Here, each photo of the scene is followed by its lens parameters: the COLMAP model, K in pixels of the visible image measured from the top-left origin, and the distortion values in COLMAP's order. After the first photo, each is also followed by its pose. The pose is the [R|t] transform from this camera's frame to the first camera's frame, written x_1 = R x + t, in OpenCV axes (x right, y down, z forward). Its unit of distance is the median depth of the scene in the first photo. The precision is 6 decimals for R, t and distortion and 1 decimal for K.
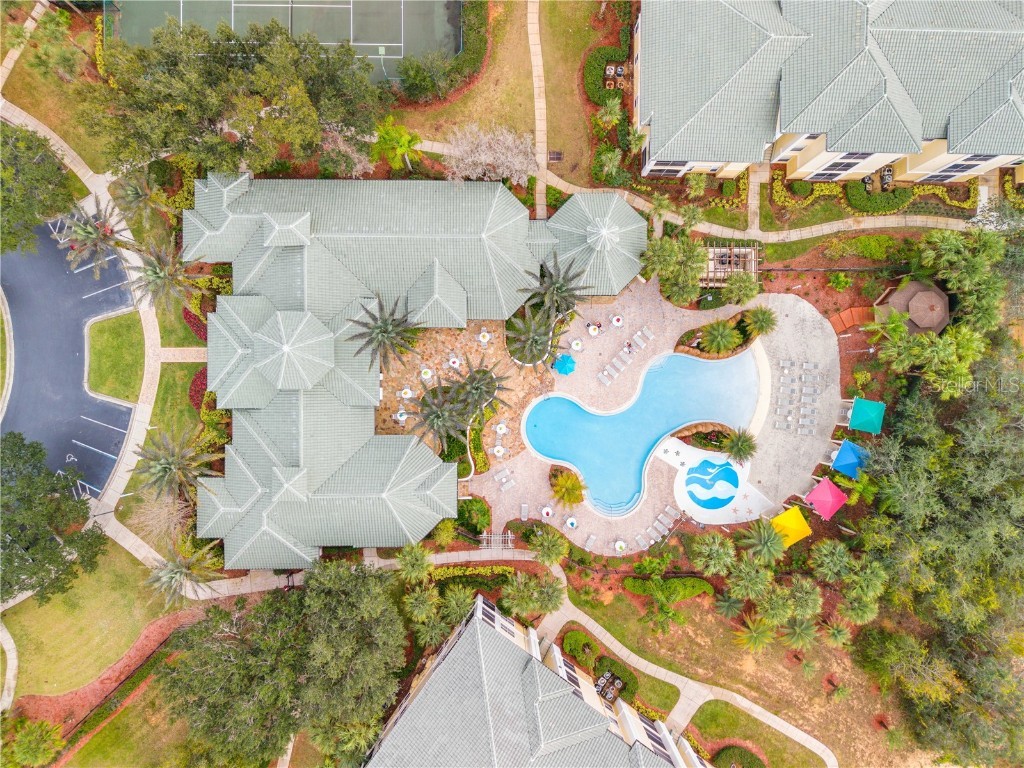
lens RADIAL K [[693.3, 0, 513.7], [0, 693.3, 382.2], [0, 0, 1]] dist [0.021376, -0.014835]
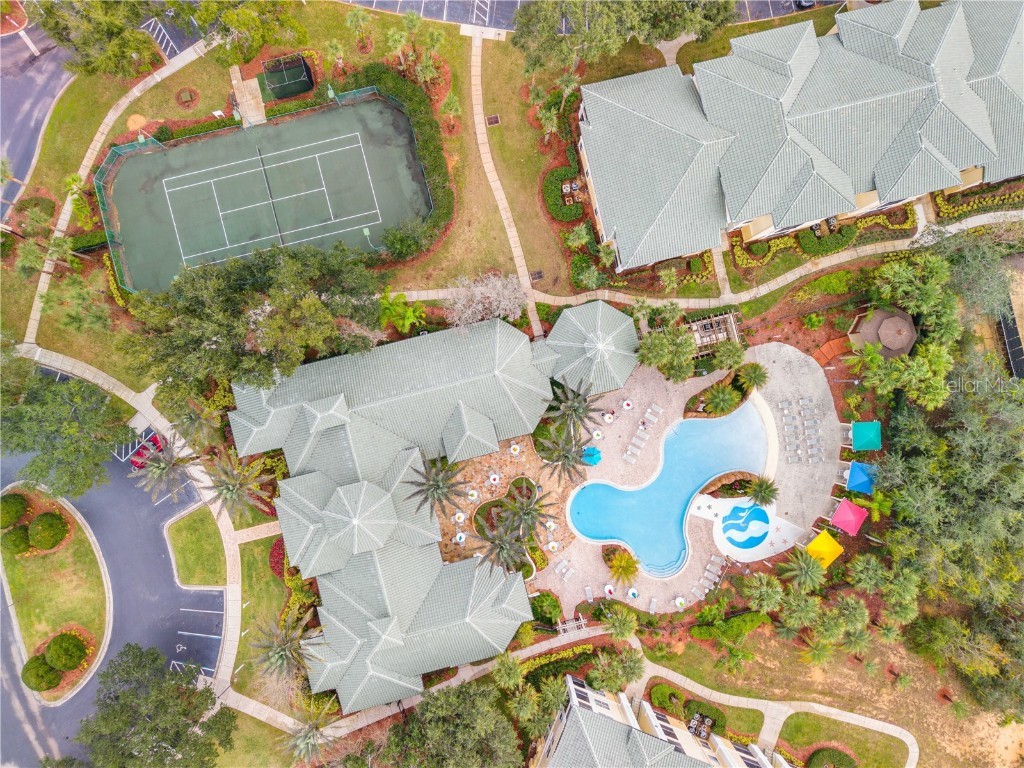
lens RADIAL K [[693.3, 0, 513.7], [0, 693.3, 382.2], [0, 0, 1]] dist [0.021376, -0.014835]
pose [[0.969405, -0.245429, 0.004414, -0.022862], [0.245369, 0.969367, 0.011013, -0.181241], [-0.006981, -0.009593, 0.999930, -0.106652]]
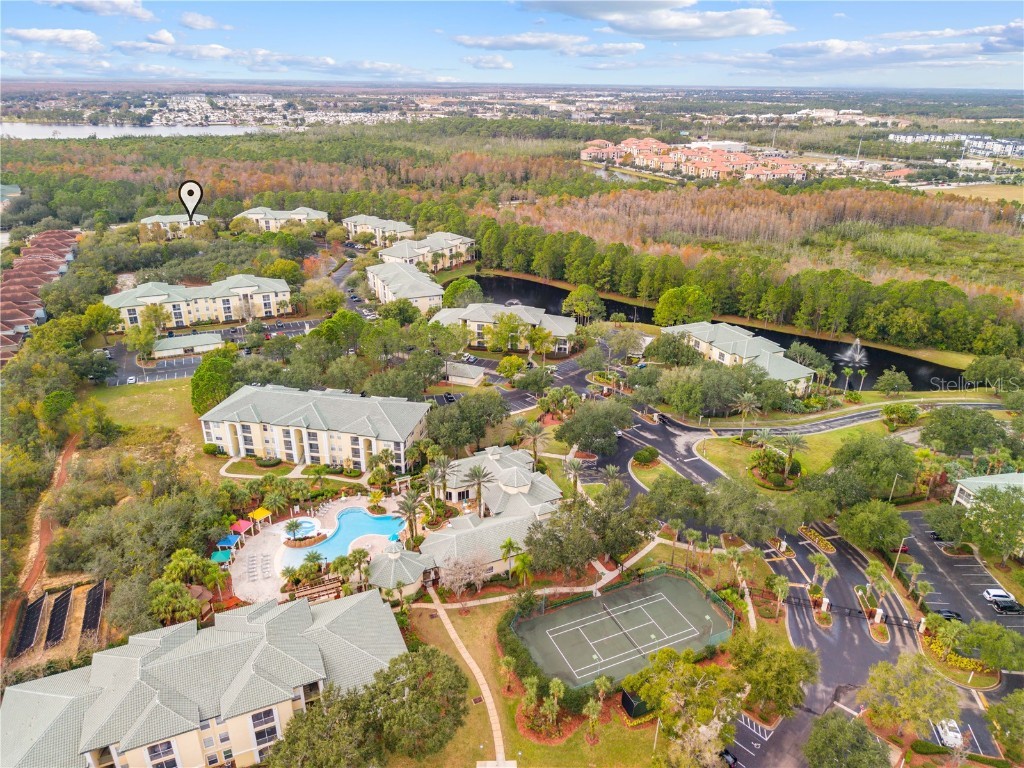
lens RADIAL K [[697.8, 0, 516.1], [0, 697.8, 382.1], [0, 0, 1]] dist [0.045302, -0.059468]
pose [[-0.906882, 0.142753, -0.396469, 0.452998], [-0.420684, -0.360976, 0.832299, -1.560323], [-0.024303, 0.921585, 0.387416, -0.135750]]
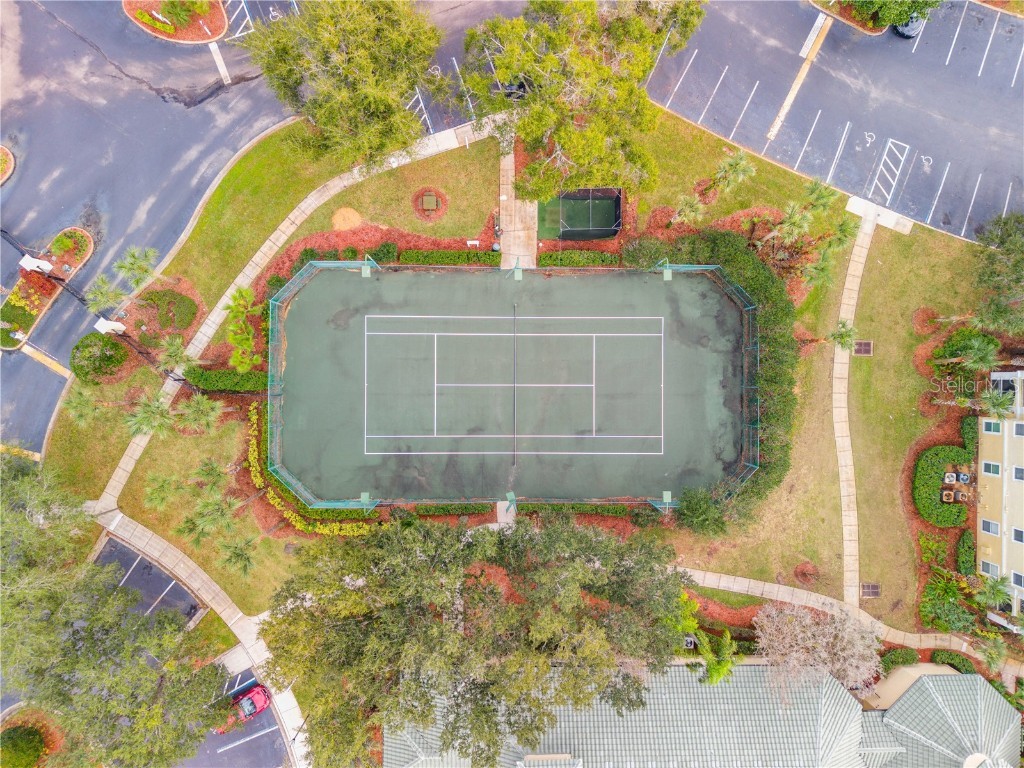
lens RADIAL K [[703.4, 0, 507.5], [0, 703.4, 377.3], [0, 0, 1]] dist [0.053340, -0.064615]
pose [[0.999960, 0.005673, 0.006861, -0.331439], [-0.005761, 0.999901, 0.012871, -0.559655], [-0.006787, -0.012910, 0.999894, 0.255885]]
